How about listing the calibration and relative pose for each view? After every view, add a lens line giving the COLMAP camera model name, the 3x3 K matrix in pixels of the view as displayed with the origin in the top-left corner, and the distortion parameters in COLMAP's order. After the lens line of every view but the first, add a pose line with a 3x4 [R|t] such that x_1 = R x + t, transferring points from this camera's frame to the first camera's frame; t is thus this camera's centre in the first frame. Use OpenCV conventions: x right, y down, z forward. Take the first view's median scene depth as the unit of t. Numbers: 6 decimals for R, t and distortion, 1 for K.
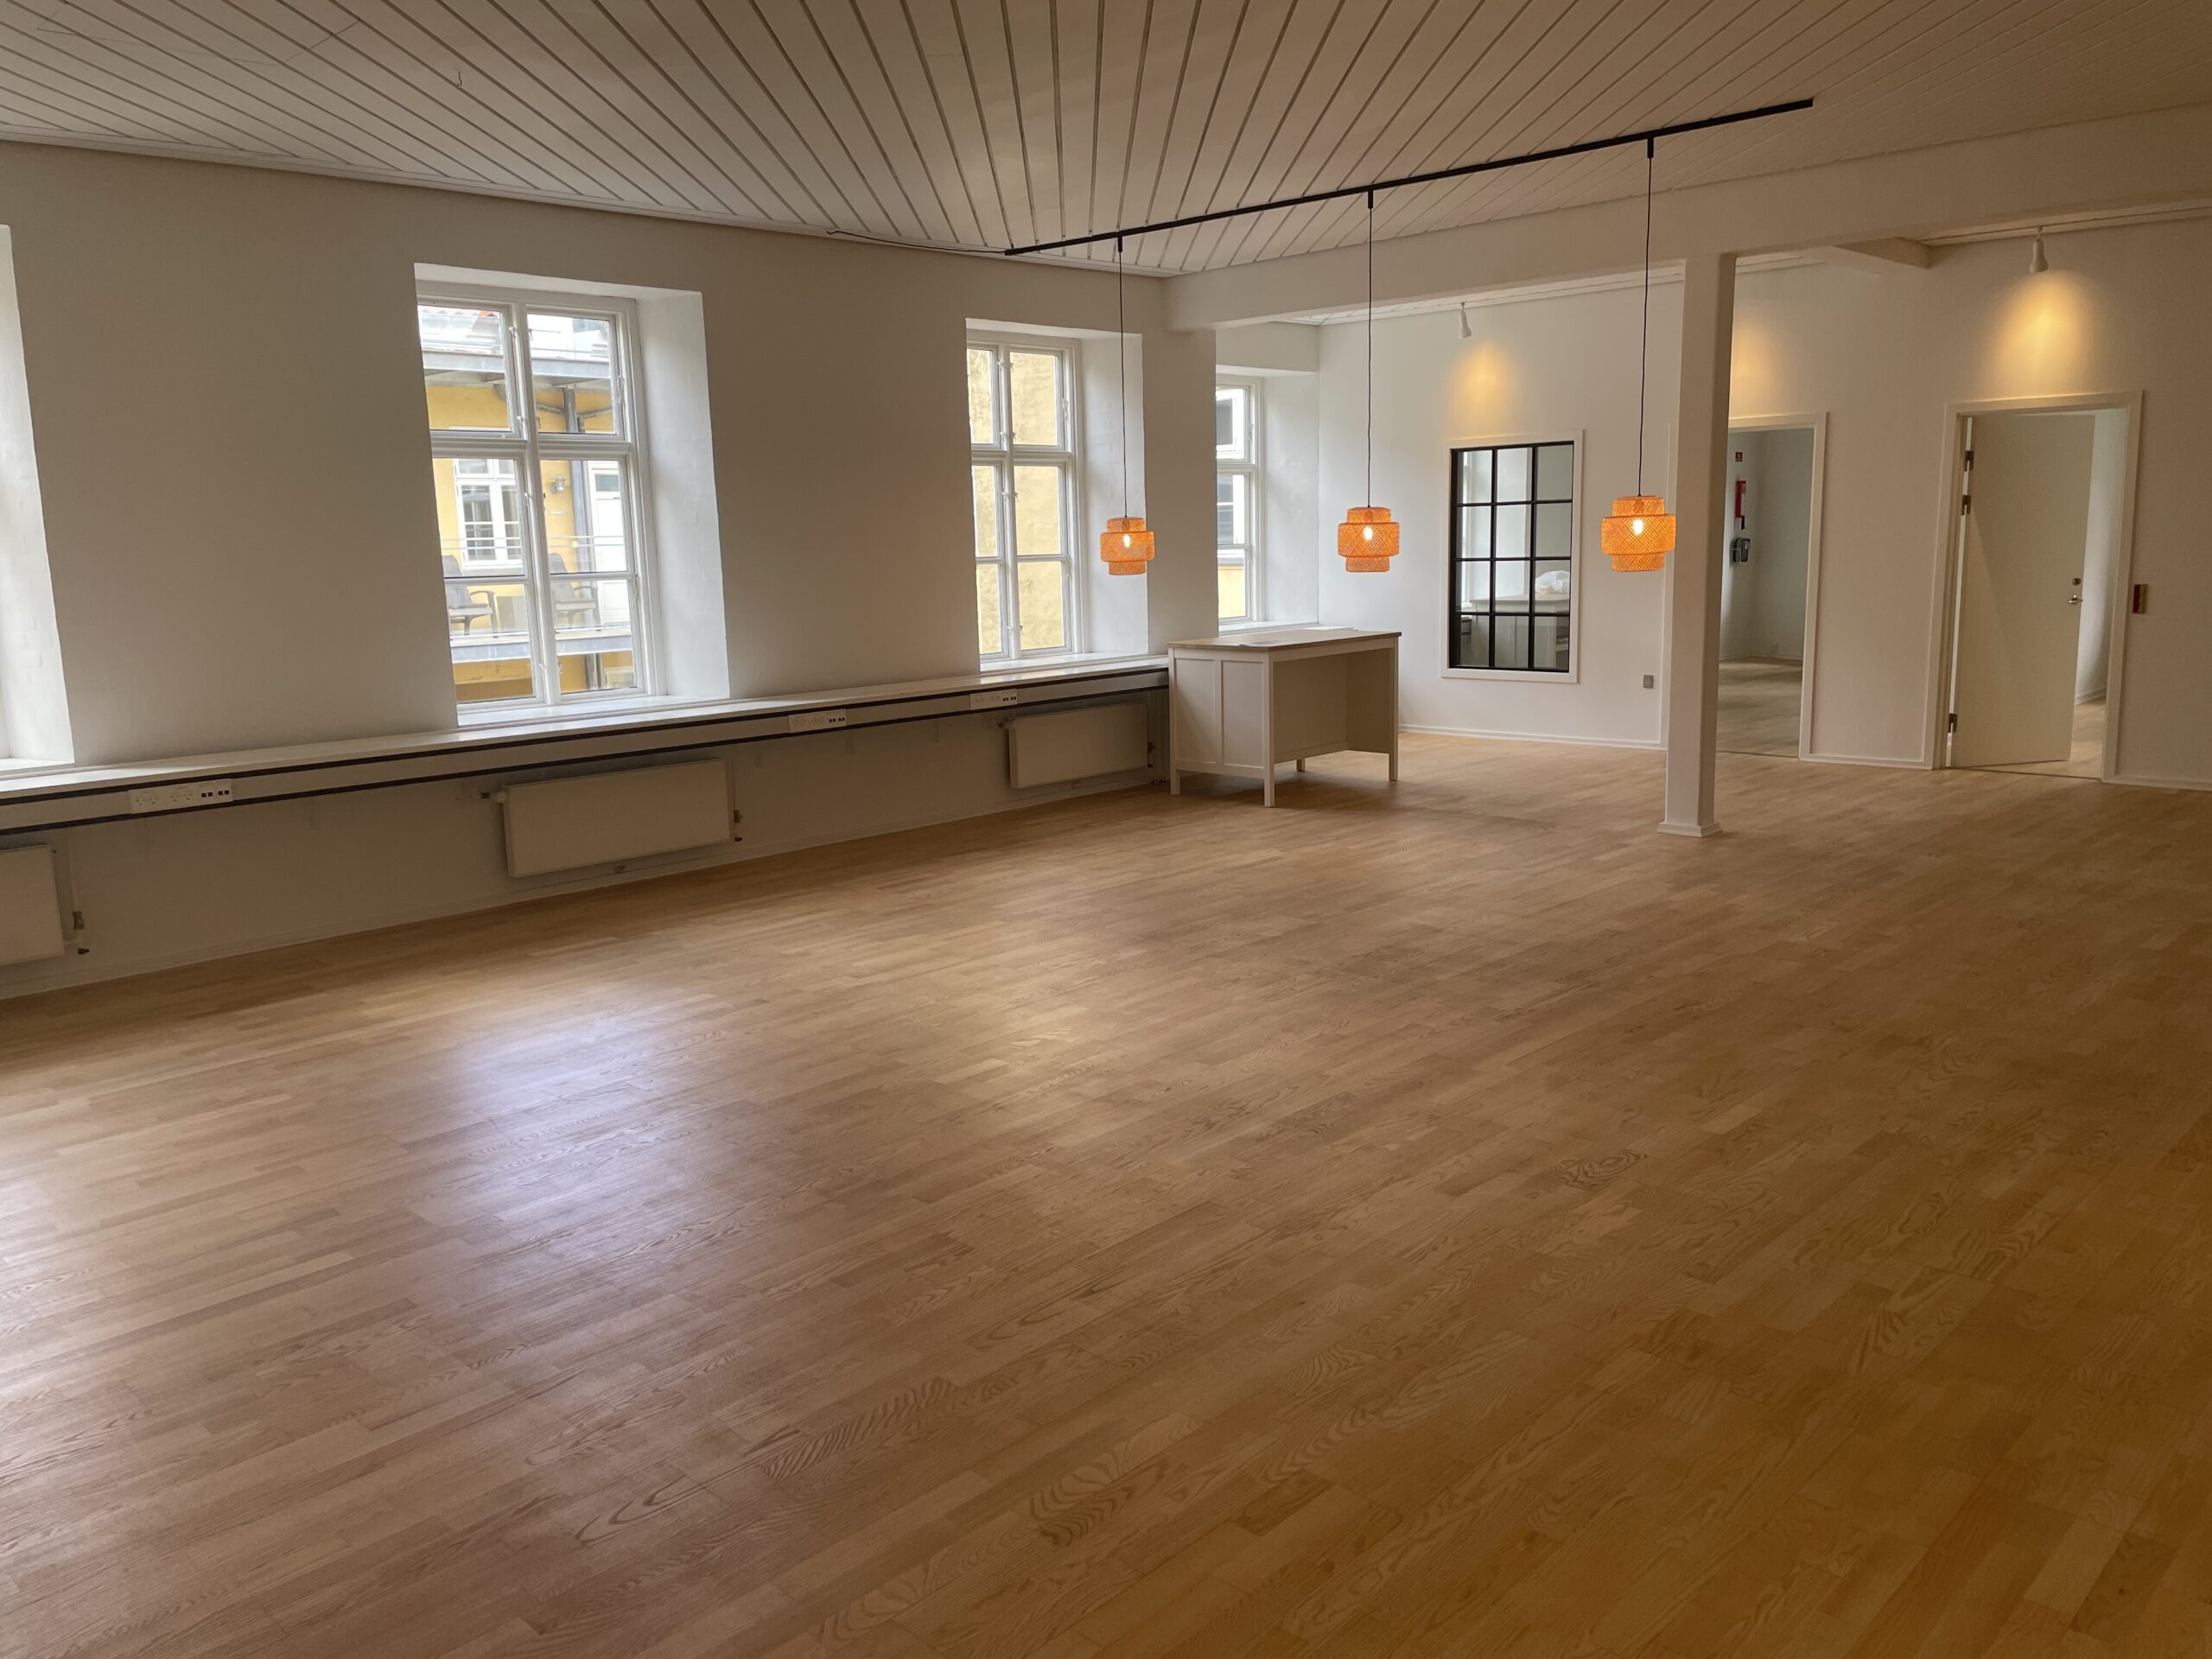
lens RADIAL K [[1668.7, 0, 1103.4], [0, 1668.7, 830.1], [0, 0, 1]] dist [0.007553, -0.002237]
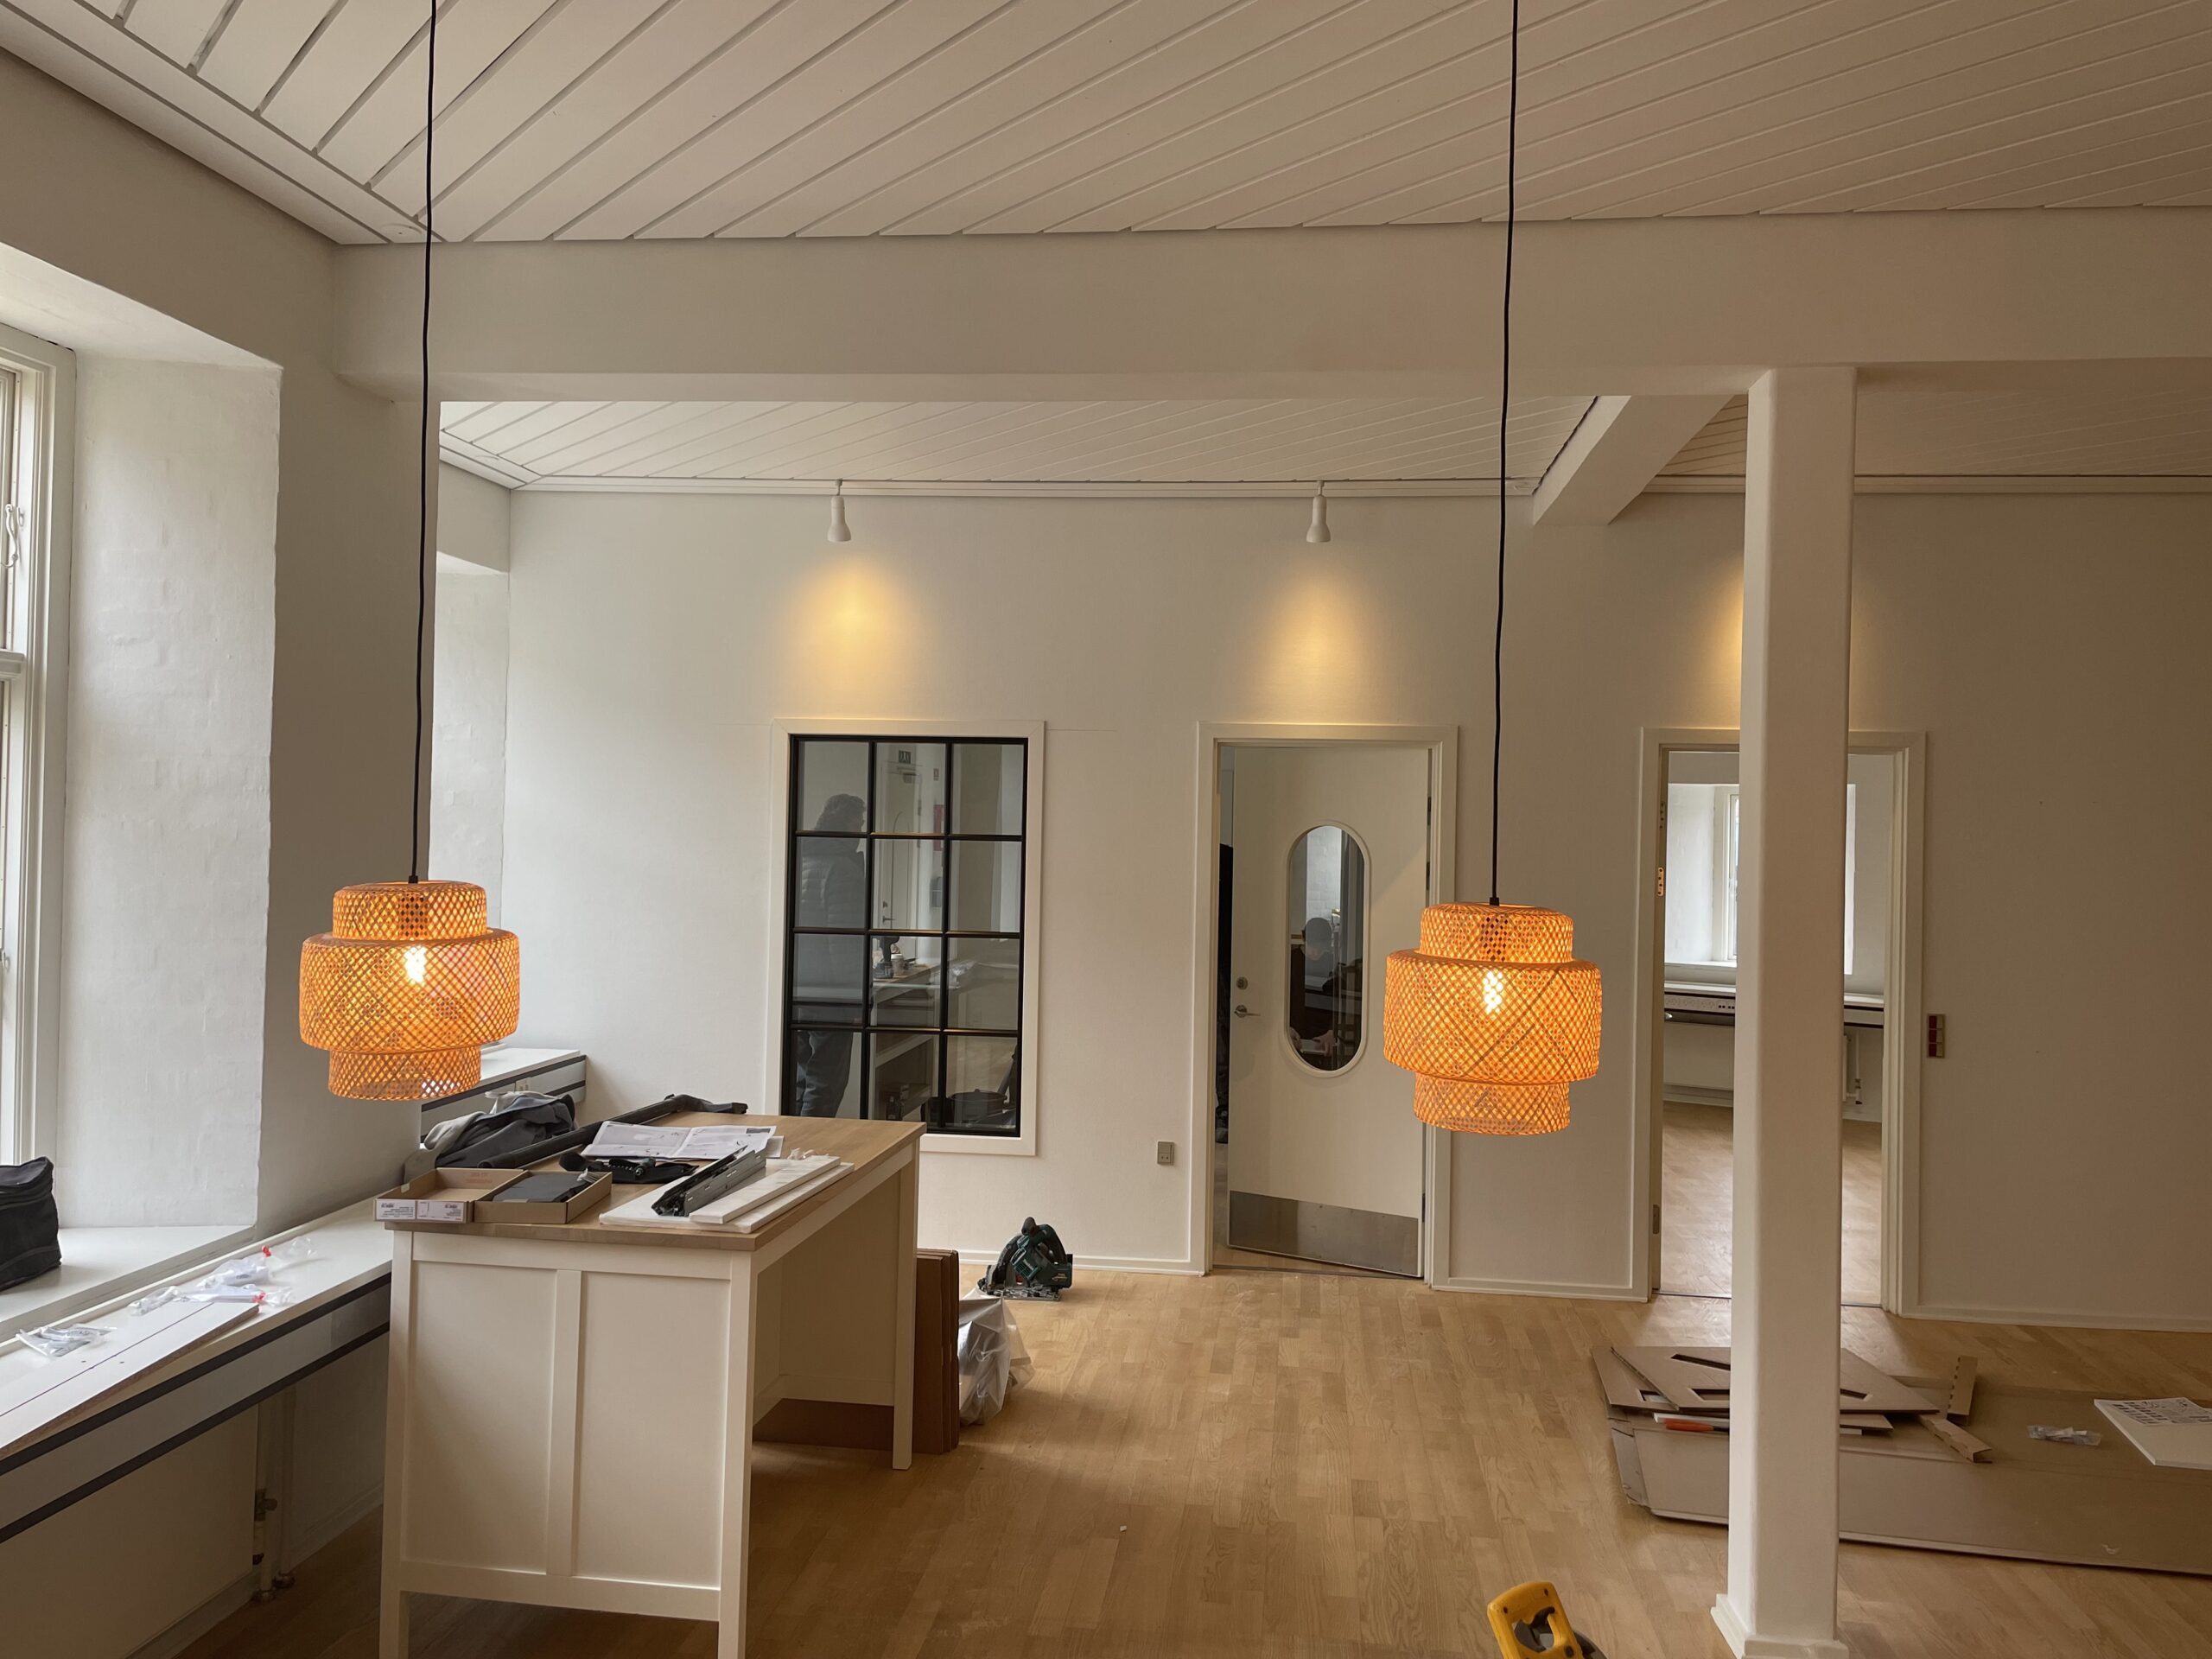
lens RADIAL K [[1668.7, 0, 1102.9], [0, 1668.7, 824.7], [0, 0, 1]] dist [0.007553, -0.002237]
pose [[0.819468, 0.042057, 0.571580, -0.026902], [0.057998, 0.986099, -0.155708, -0.110260], [-0.570183, 0.160748, 0.805637, 0.516859]]
